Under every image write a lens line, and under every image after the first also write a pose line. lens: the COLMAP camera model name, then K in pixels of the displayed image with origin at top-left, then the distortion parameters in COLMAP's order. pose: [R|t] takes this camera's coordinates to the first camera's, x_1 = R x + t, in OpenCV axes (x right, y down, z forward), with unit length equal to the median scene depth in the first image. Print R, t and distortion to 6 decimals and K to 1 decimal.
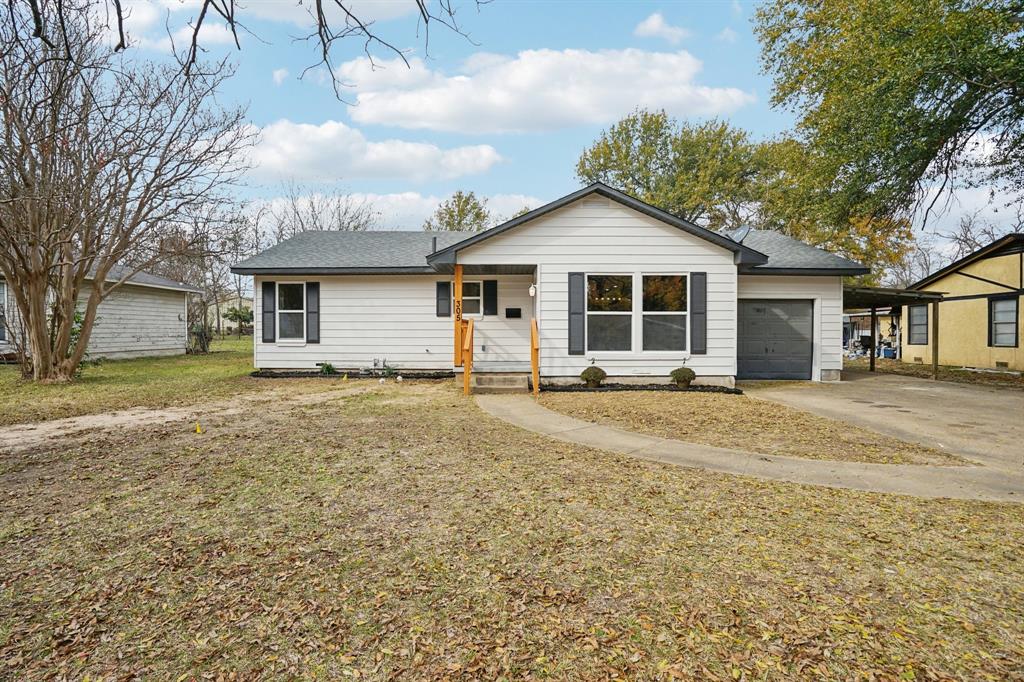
lens RADIAL K [[486.3, 0, 512.0], [0, 486.3, 341.0], [0, 0, 1]] dist [-0.000785, 0.000004]
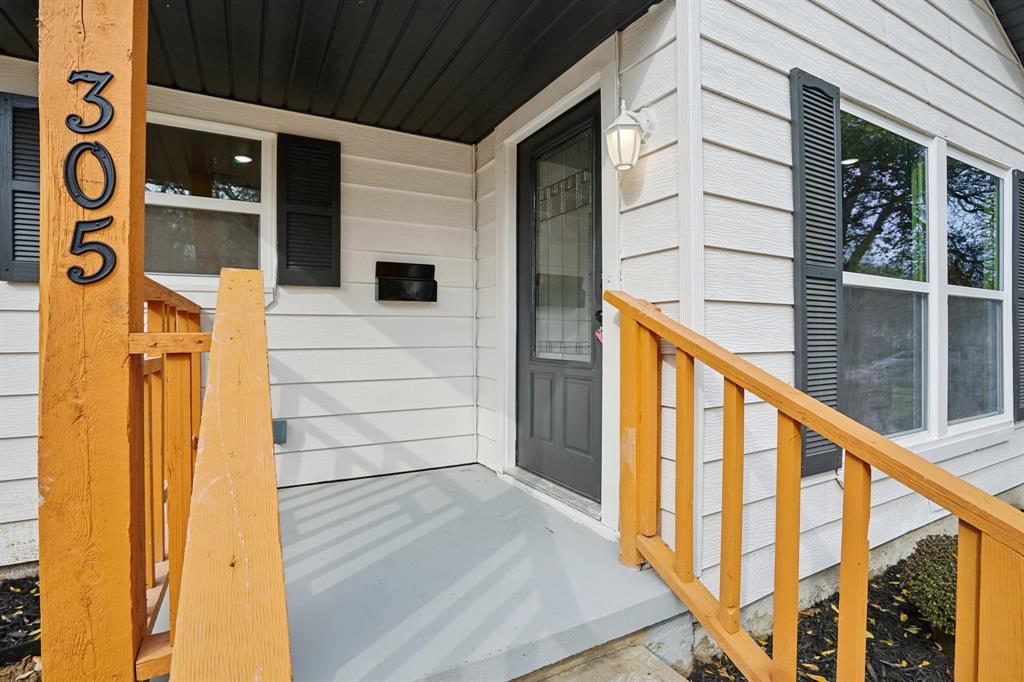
lens RADIAL K [[486.3, 0, 512.0], [0, 486.3, 341.0], [0, 0, 1]] dist [-0.000785, 0.000004]
pose [[0.893333, -0.006092, 0.449354, -0.062944], [0.009202, 0.999946, -0.004739, -0.024864], [-0.449301, 0.008369, 0.893341, 0.749810]]
